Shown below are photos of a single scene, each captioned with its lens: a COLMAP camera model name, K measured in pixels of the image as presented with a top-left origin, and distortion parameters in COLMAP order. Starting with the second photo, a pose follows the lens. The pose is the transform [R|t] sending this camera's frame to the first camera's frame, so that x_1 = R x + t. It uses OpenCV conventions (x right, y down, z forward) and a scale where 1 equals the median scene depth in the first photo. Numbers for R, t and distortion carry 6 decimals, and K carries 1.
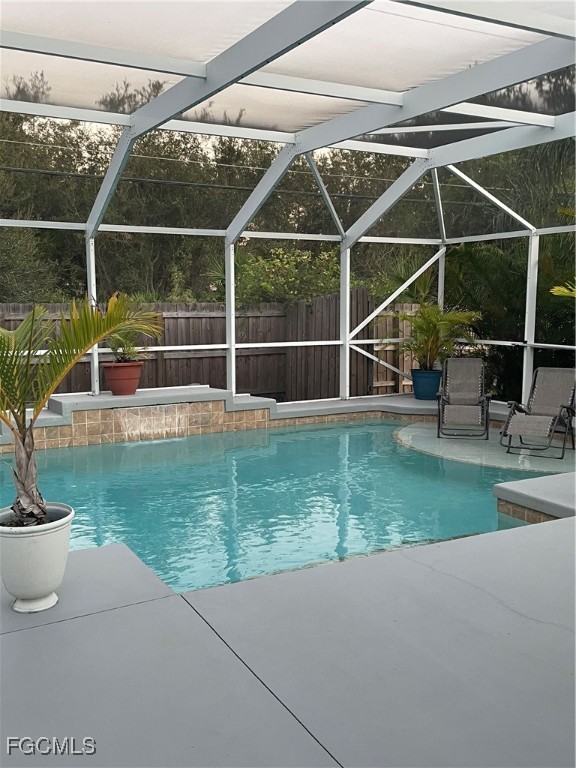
lens RADIAL K [[742.5, 0, 288.0], [0, 742.5, 384.0], [0, 0, 1]] dist [0.066622, 0.001805]
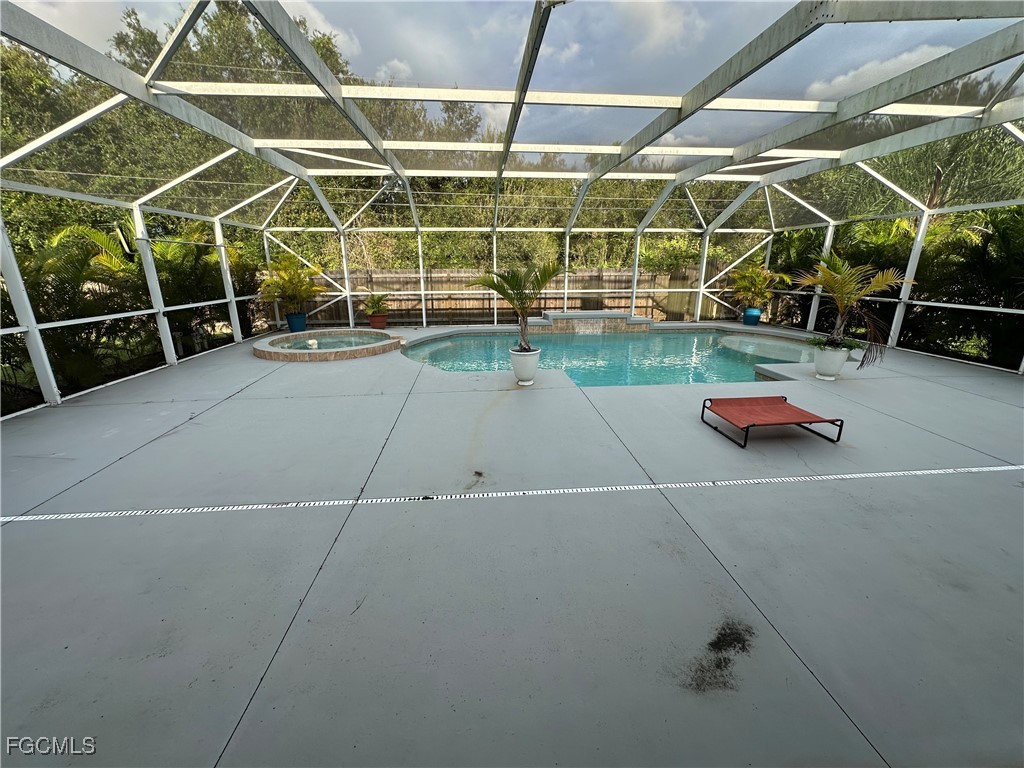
lens RADIAL K [[409.5, 0, 512.0], [0, 409.5, 384.0], [0, 0, 1]] dist [0.001392, 0.000149]
pose [[0.914568, 0.111205, -0.388844, 0.072550], [-0.046165, 0.983875, 0.172794, 0.018487], [0.401789, -0.140081, 0.904954, -0.129825]]
